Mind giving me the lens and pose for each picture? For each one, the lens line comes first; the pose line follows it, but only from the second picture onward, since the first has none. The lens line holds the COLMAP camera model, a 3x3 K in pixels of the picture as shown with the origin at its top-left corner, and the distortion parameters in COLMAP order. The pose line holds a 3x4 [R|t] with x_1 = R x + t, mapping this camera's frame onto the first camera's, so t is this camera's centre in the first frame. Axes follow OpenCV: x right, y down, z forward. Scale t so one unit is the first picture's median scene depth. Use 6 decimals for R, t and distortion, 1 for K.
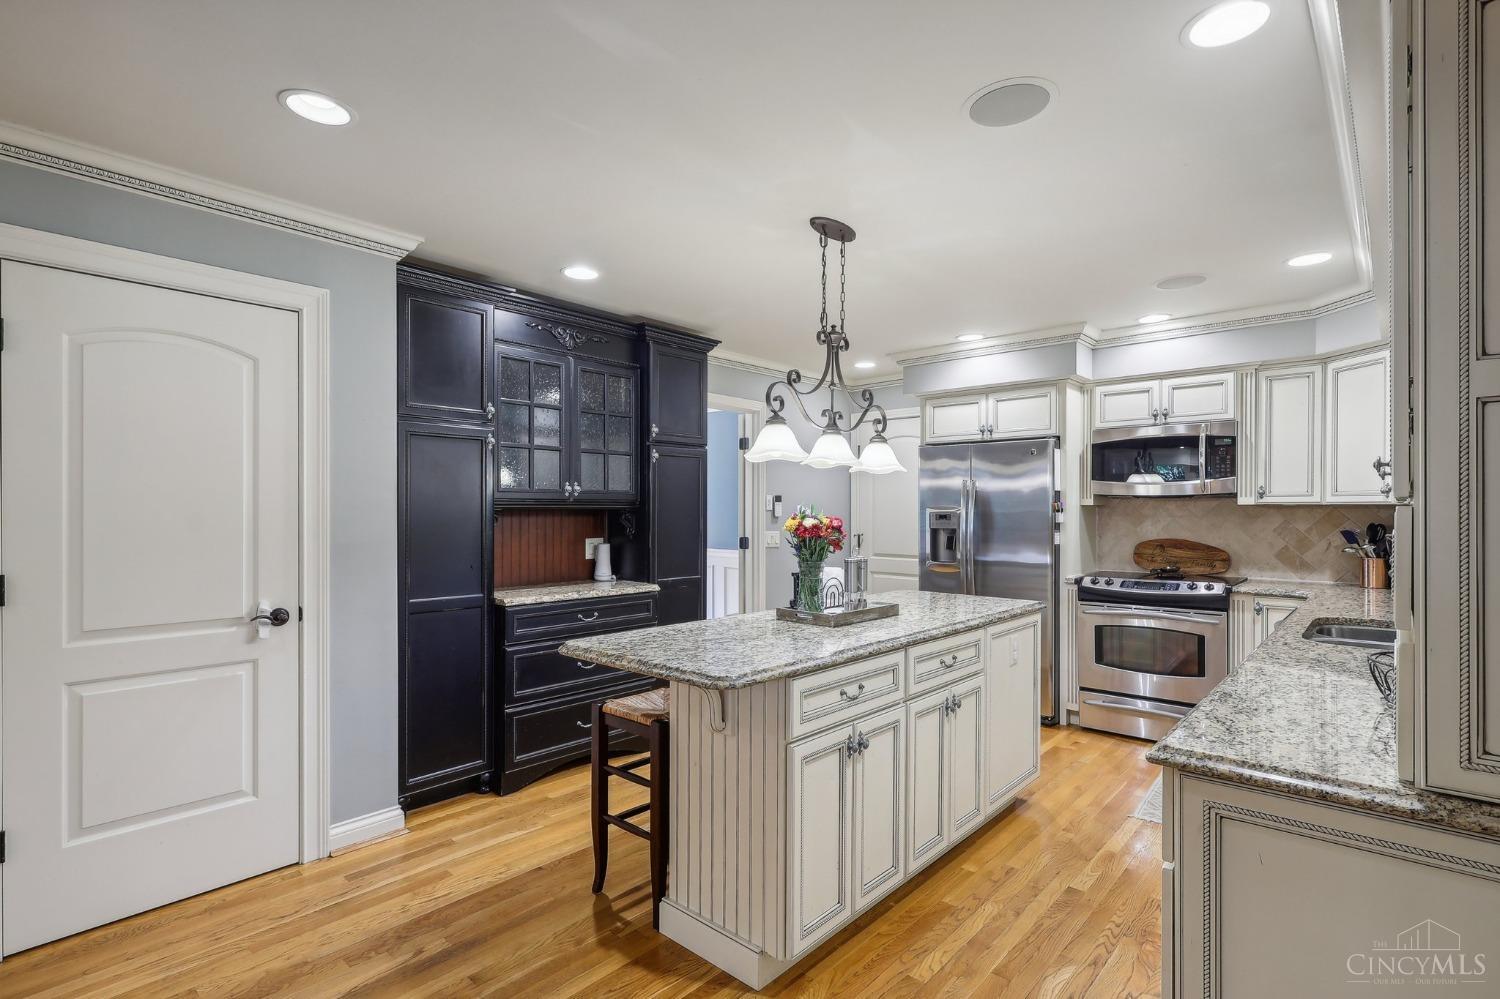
lens RADIAL K [[712.5, 0, 747.2], [0, 712.5, 515.0], [0, 0, 1]] dist [0.005706, -0.000811]
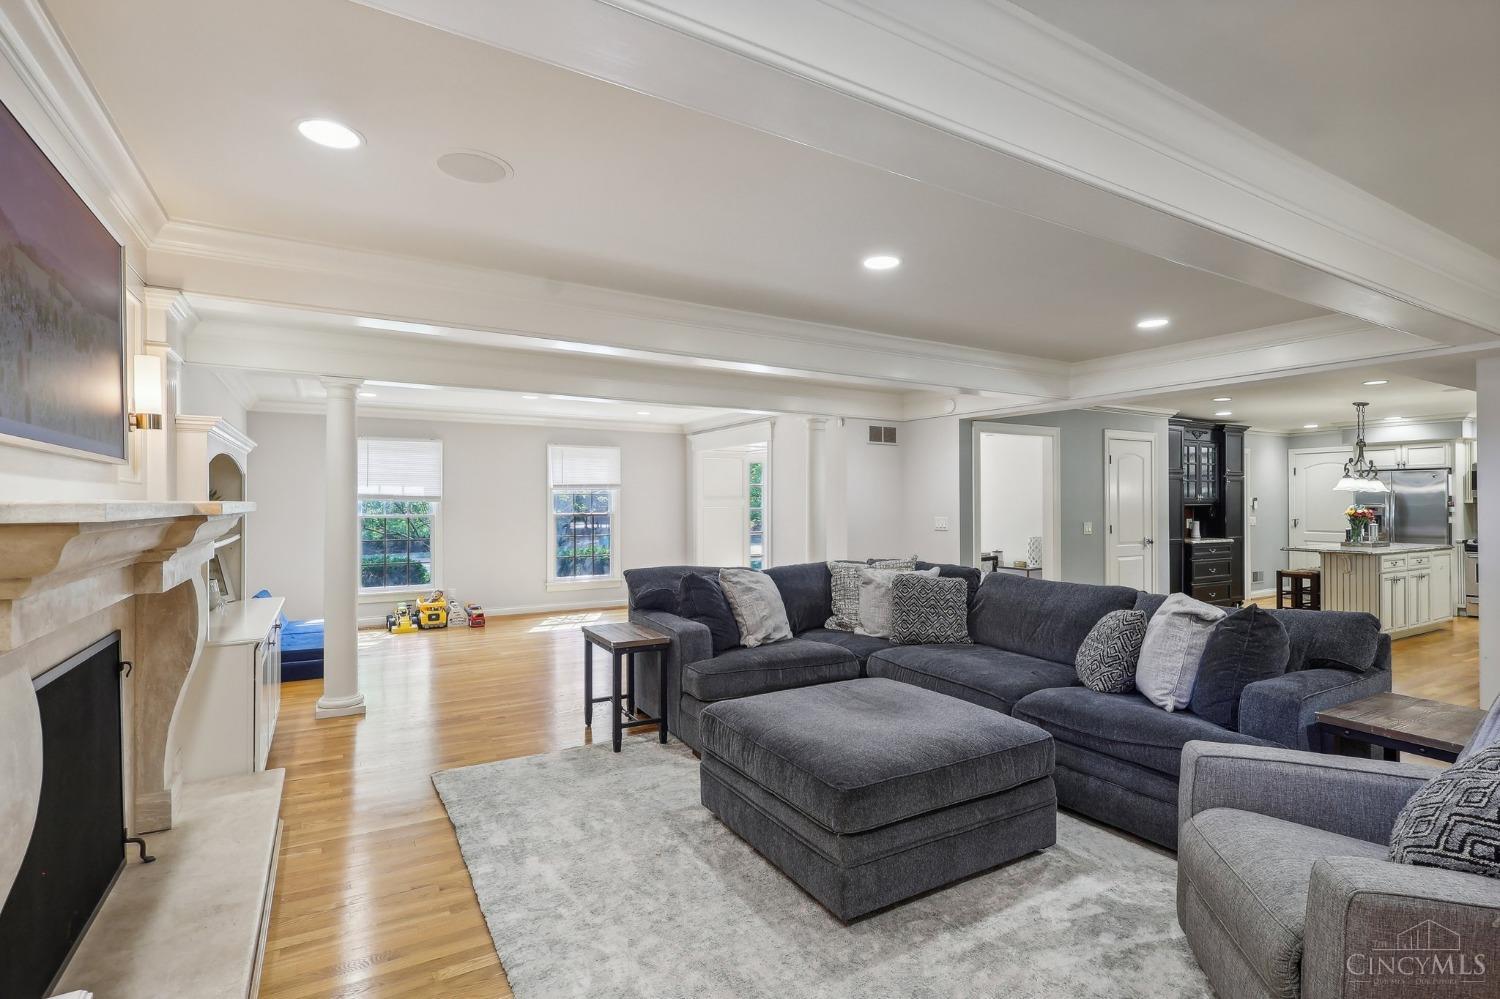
lens RADIAL K [[712.5, 0, 752.8], [0, 712.5, 498.7], [0, 0, 1]] dist [0.005706, -0.000811]
pose [[0.955377, -0.005248, -0.295343, -0.832440], [0.001993, 0.999934, -0.011321, -0.007485], [0.295383, 0.010227, 0.955324, -1.475796]]
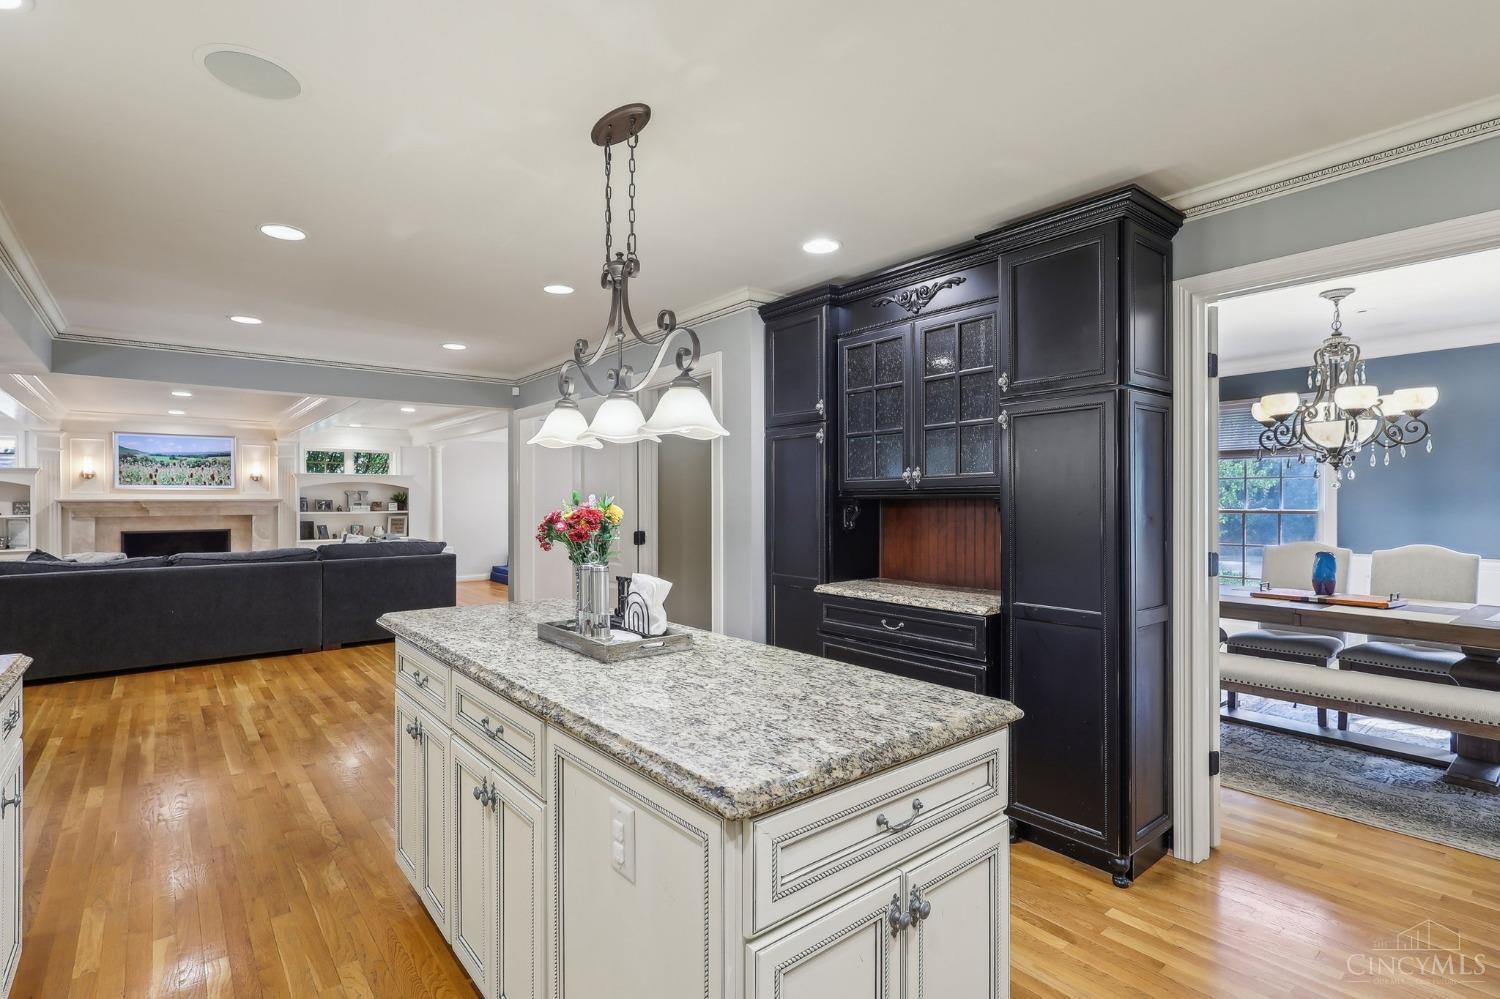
lens RADIAL K [[712.5, 0, 738.8], [0, 712.5, 503.2], [0, 0, 1]] dist [0.005706, -0.000811]
pose [[-0.148880, 0.001181, -0.988855, 0.519114], [-0.000221, 0.999999, 0.001228, -0.003317], [0.988855, 0.000401, -0.148879, 0.779016]]
